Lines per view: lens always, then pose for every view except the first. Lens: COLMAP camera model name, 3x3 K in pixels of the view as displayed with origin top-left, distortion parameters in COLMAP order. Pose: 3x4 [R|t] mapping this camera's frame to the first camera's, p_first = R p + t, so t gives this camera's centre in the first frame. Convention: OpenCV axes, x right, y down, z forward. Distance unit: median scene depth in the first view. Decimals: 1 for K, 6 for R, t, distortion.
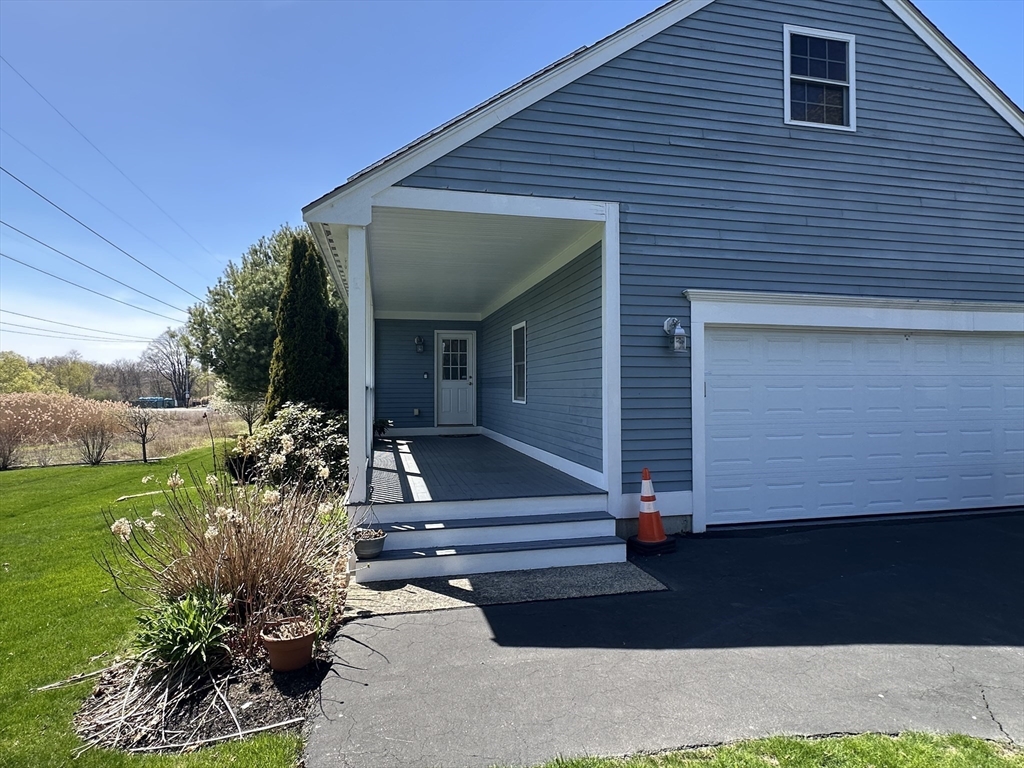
lens RADIAL K [[577.7, 0, 512.0], [0, 577.7, 384.0], [0, 0, 1]] dist [0.000414, -0.000140]
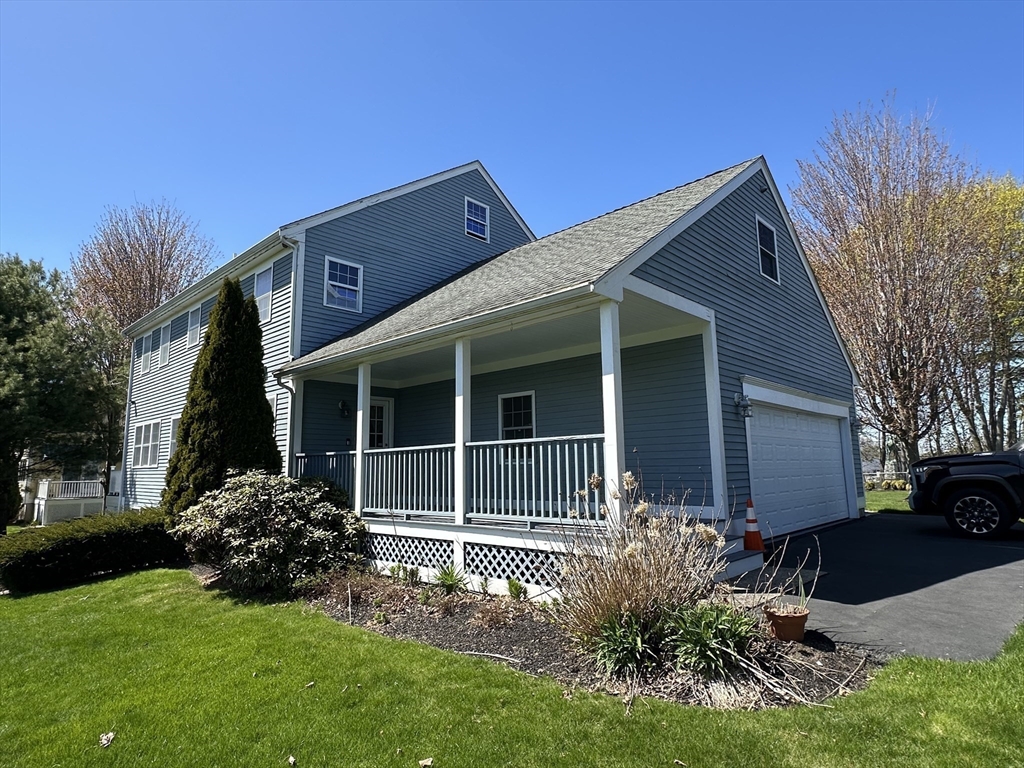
lens RADIAL K [[577.7, 0, 512.0], [0, 577.7, 384.0], [0, 0, 1]] dist [0.000414, -0.000140]
pose [[0.839810, 0.071166, 0.538195, -0.906787], [0.007759, 0.989696, -0.142976, 0.059416], [-0.542824, 0.124248, 0.830605, 0.106016]]
